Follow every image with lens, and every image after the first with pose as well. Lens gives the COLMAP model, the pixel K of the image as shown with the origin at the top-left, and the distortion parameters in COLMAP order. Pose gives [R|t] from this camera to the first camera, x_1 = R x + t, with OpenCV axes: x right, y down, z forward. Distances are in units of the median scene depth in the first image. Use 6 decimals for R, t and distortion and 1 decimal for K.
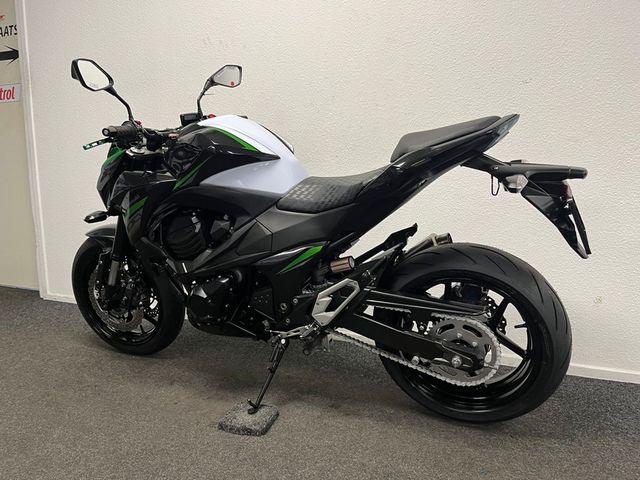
lens RADIAL K [[498.3, 0, 320.0], [0, 498.3, 240.0], [0, 0, 1]] dist [0.005485, -0.003860]
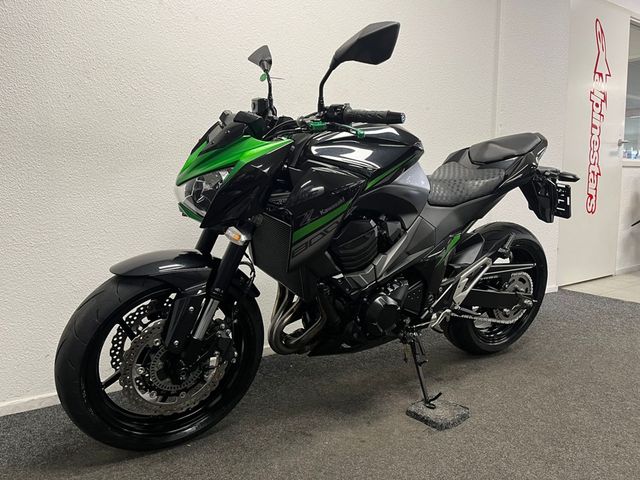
lens RADIAL K [[500.1, 0, 320.0], [0, 500.1, 240.0], [0, 0, 1]] dist [0.026788, -0.000952]
pose [[0.542293, -0.105422, 0.833549, -1.097124], [0.128223, 0.990860, 0.041898, -0.062943], [-0.830347, 0.084159, 0.550854, 0.611056]]
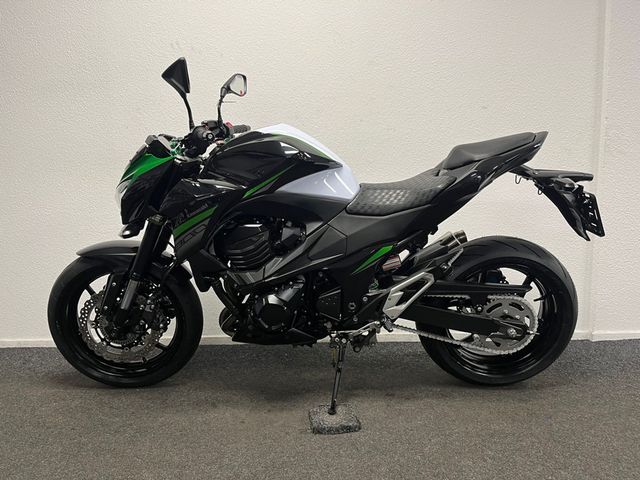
lens RADIAL K [[500.1, 0, 320.0], [0, 500.1, 240.0], [0, 0, 1]] dist [0.026788, -0.000952]
pose [[0.913323, -0.052693, 0.403813, -0.570646], [0.067138, 0.997508, -0.021686, 0.012735], [-0.401664, 0.046918, 0.914585, 0.052753]]
